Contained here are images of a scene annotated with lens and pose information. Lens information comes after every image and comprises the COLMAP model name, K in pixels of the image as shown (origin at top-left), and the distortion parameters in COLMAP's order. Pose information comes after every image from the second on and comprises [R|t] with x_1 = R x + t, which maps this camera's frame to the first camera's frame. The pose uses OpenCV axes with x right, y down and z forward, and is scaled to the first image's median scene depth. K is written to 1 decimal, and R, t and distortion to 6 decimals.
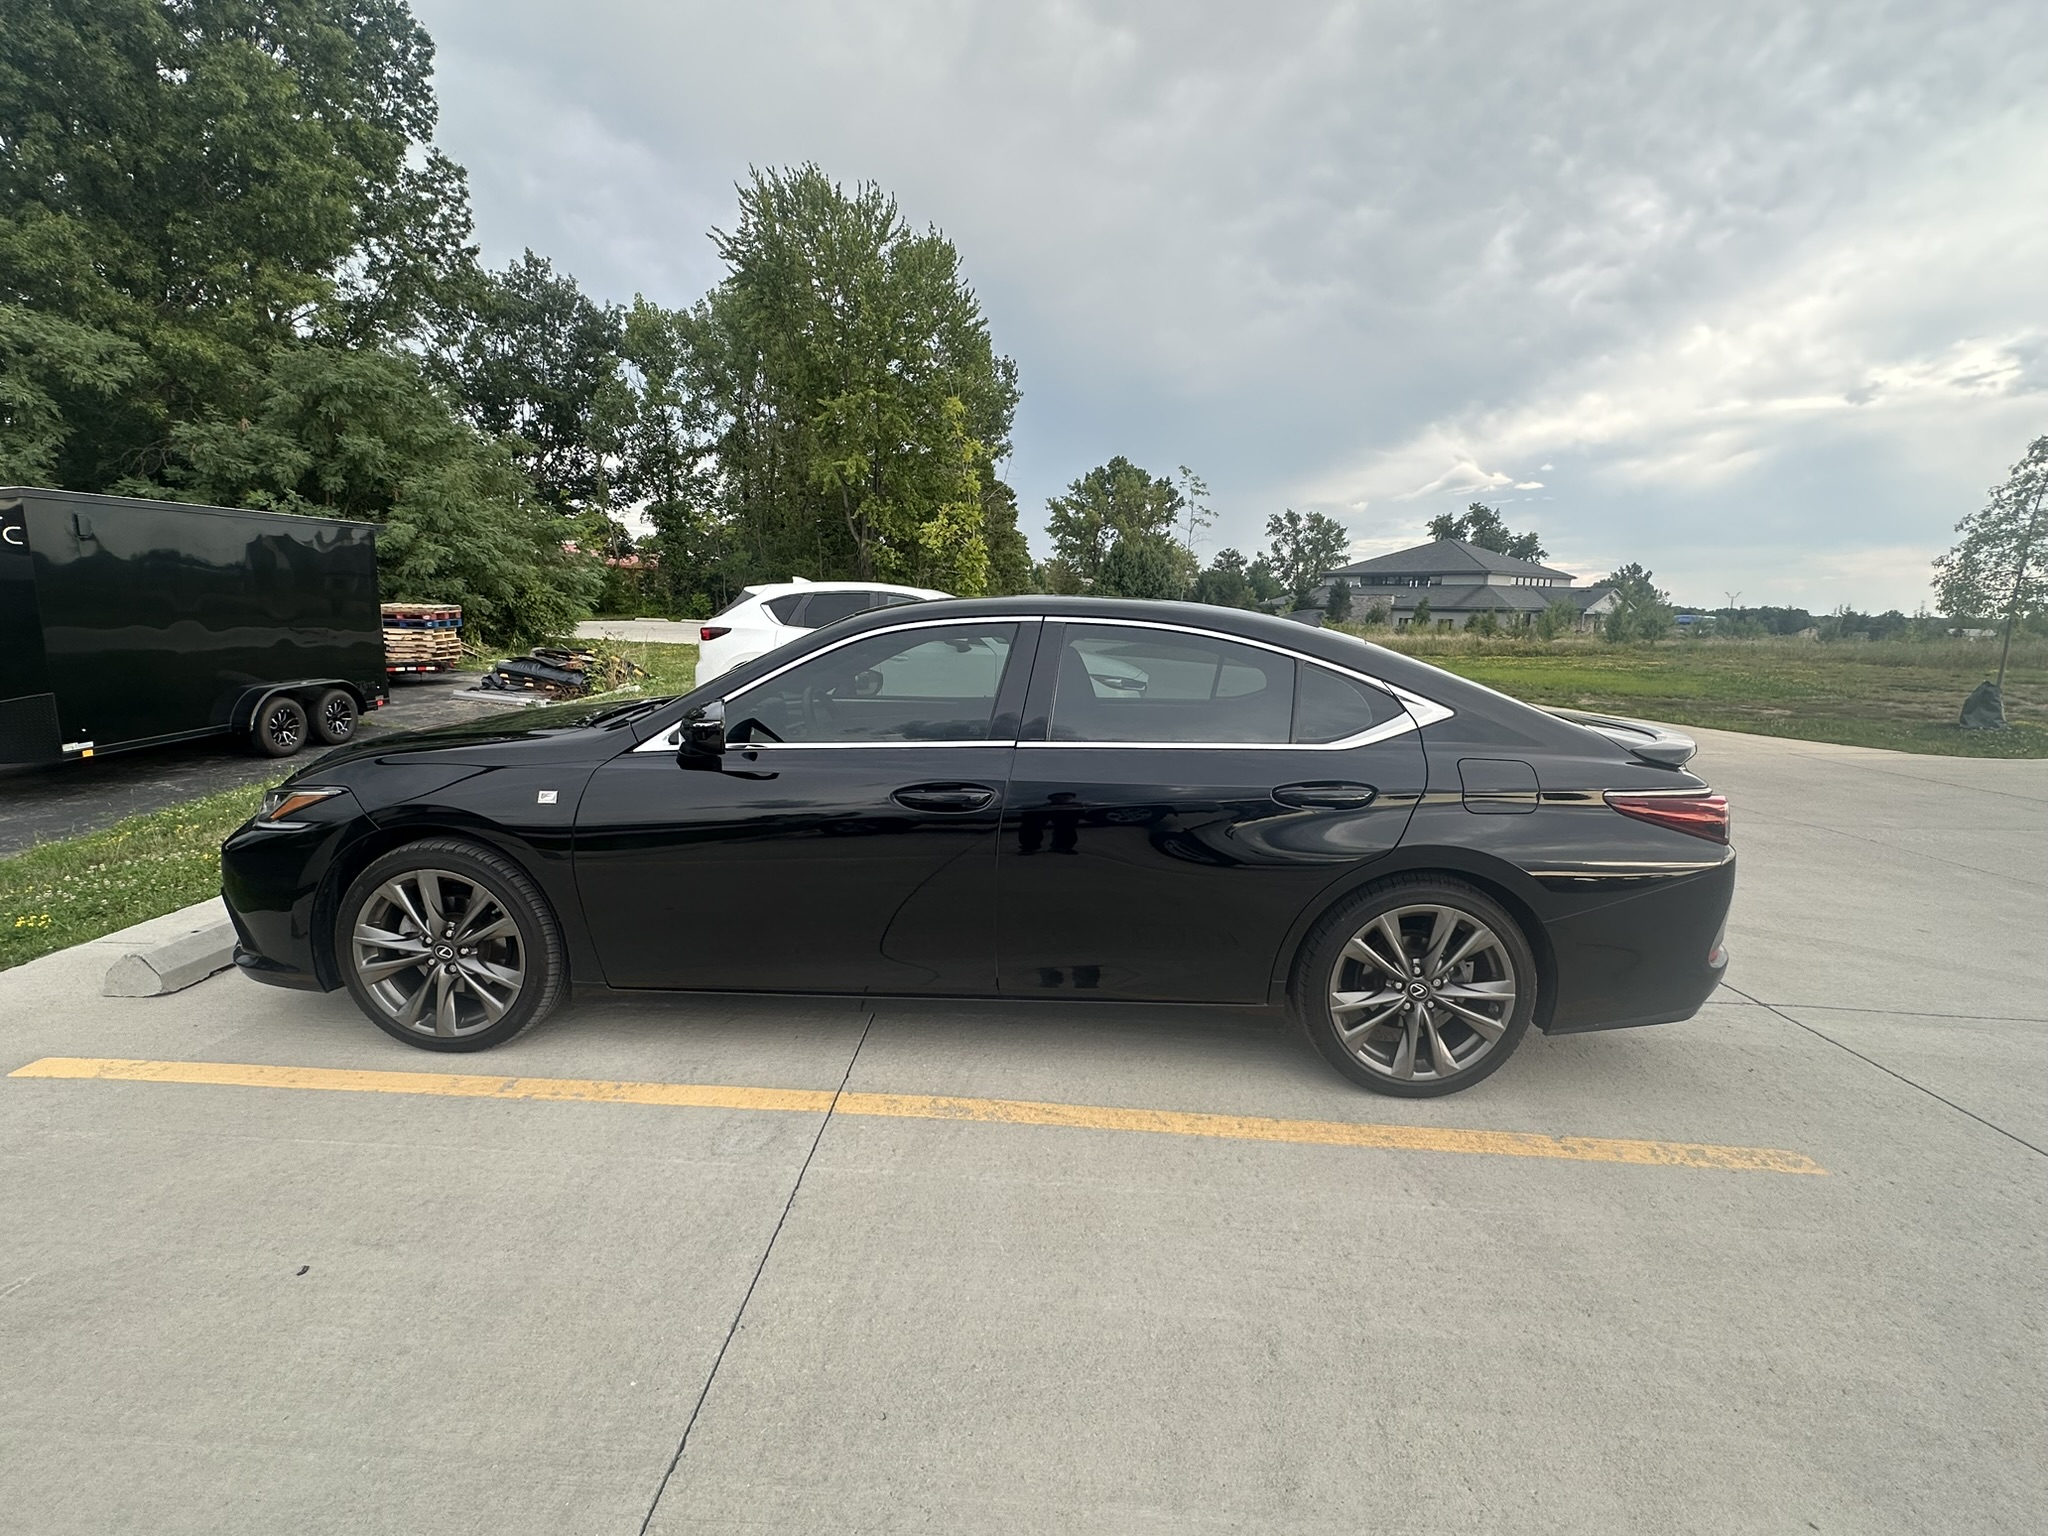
lens RADIAL K [[936.9, 0, 1031.4], [0, 936.9, 773.0], [0, 0, 1]] dist [-0.002341, -0.000019]
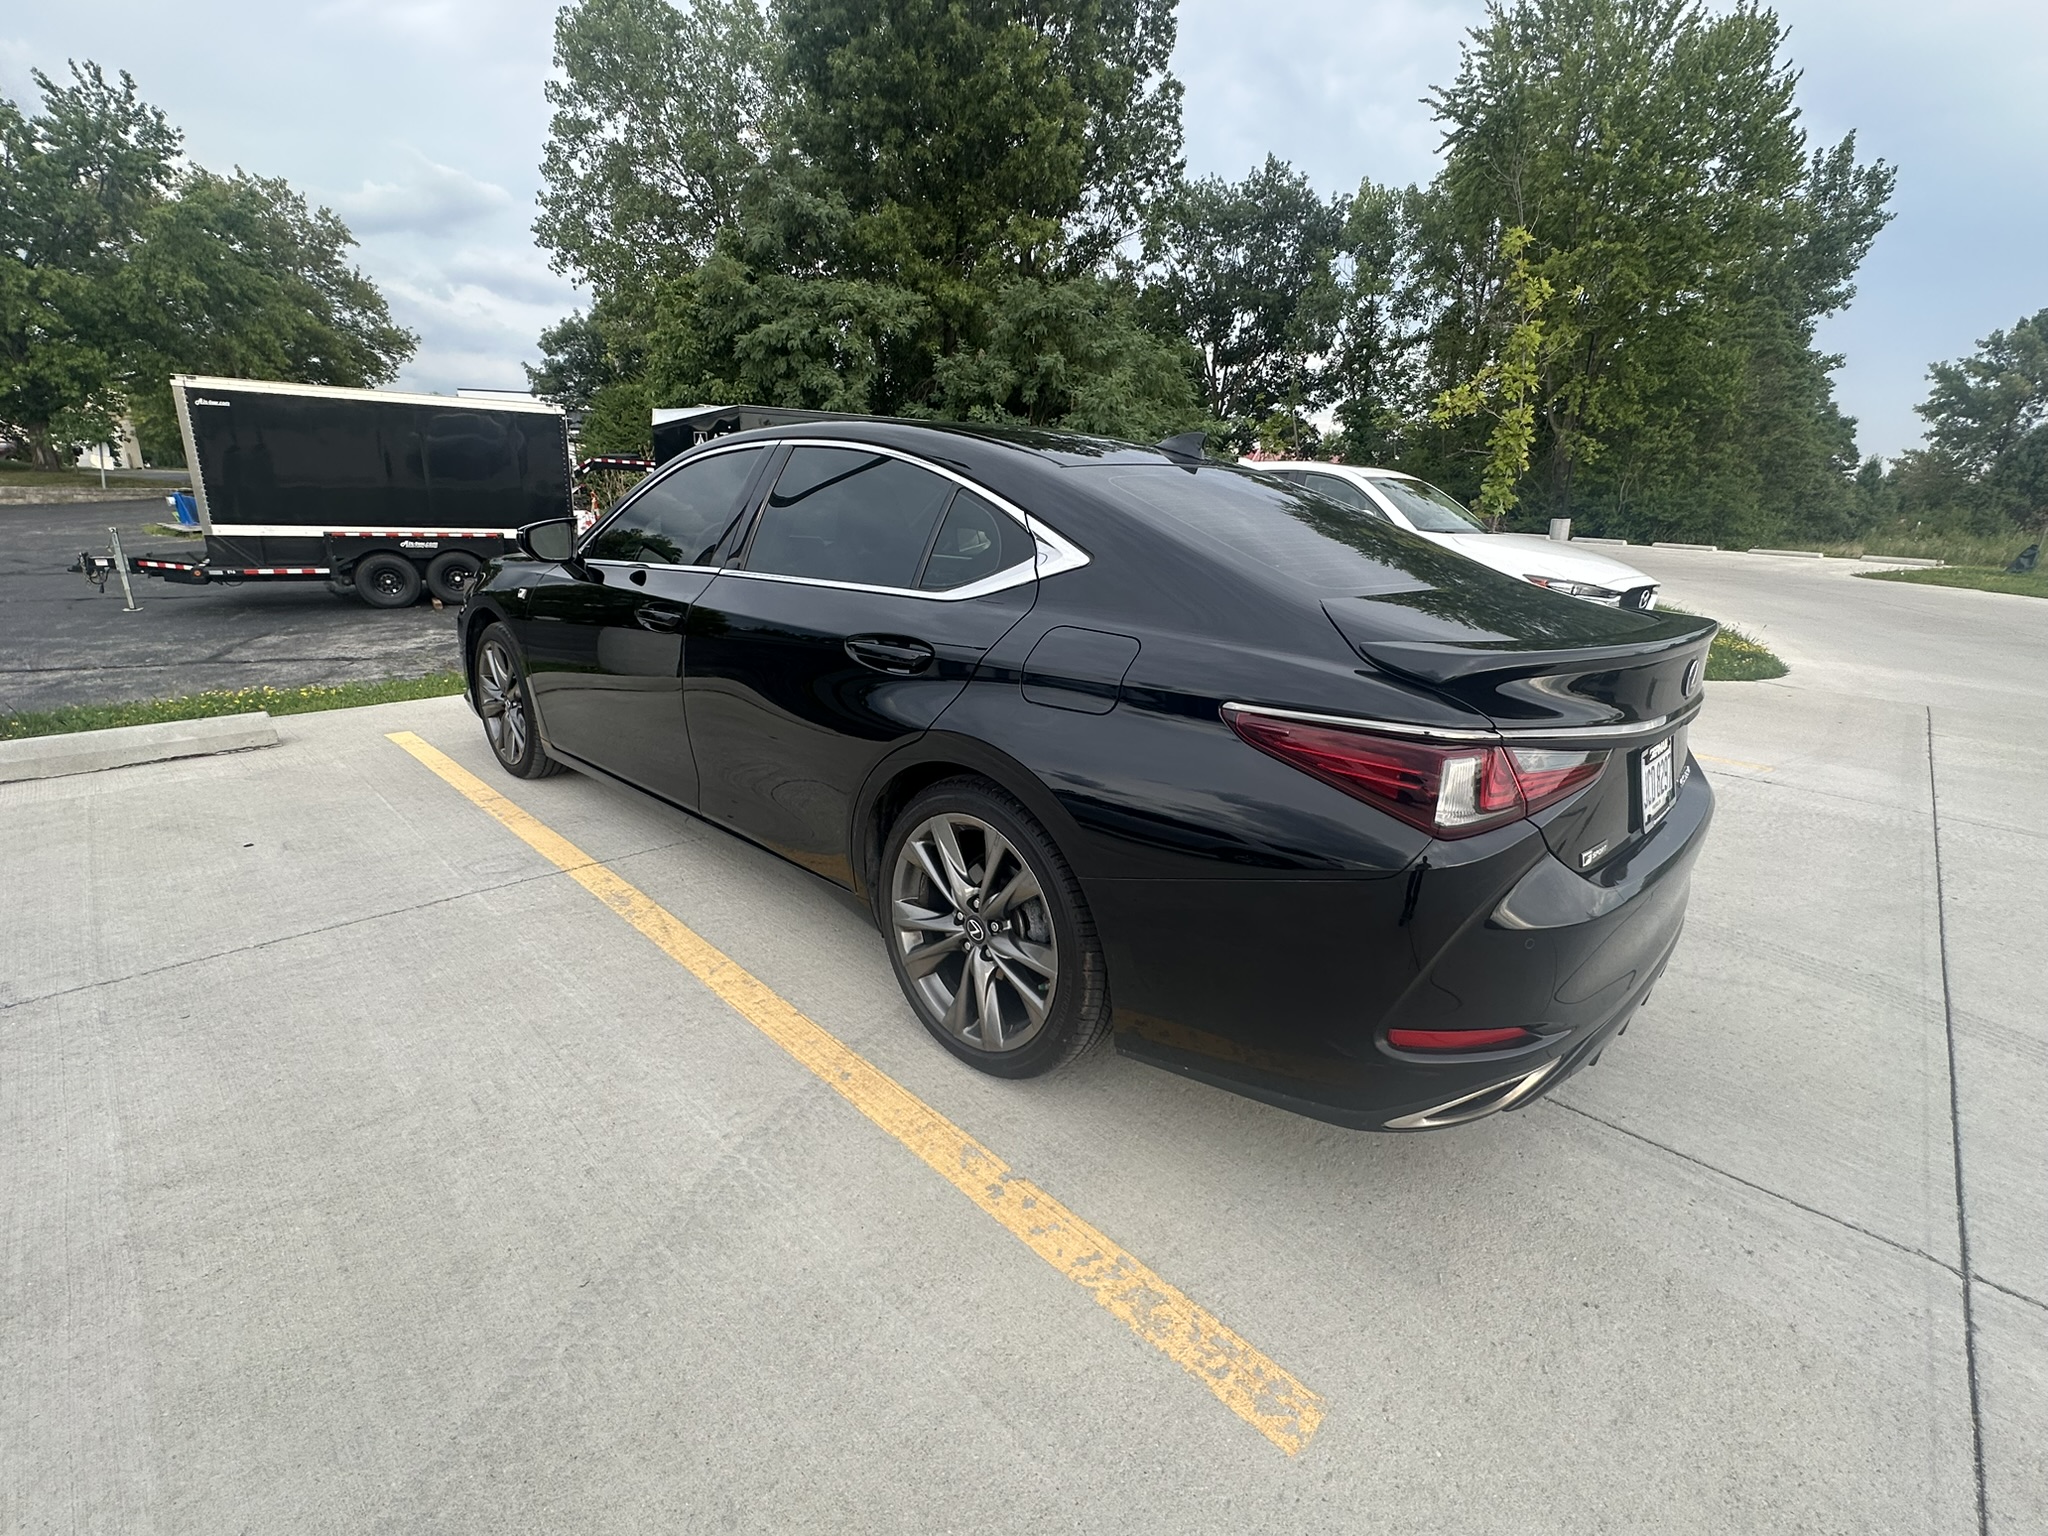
lens RADIAL K [[936.9, 0, 1028.5], [0, 936.9, 776.6], [0, 0, 1]] dist [-0.002341, -0.000019]
pose [[0.745260, 0.192251, -0.638457, 0.095523], [-0.129255, 0.981022, 0.144527, -0.000339], [0.654126, -0.025187, 0.755966, 0.048698]]
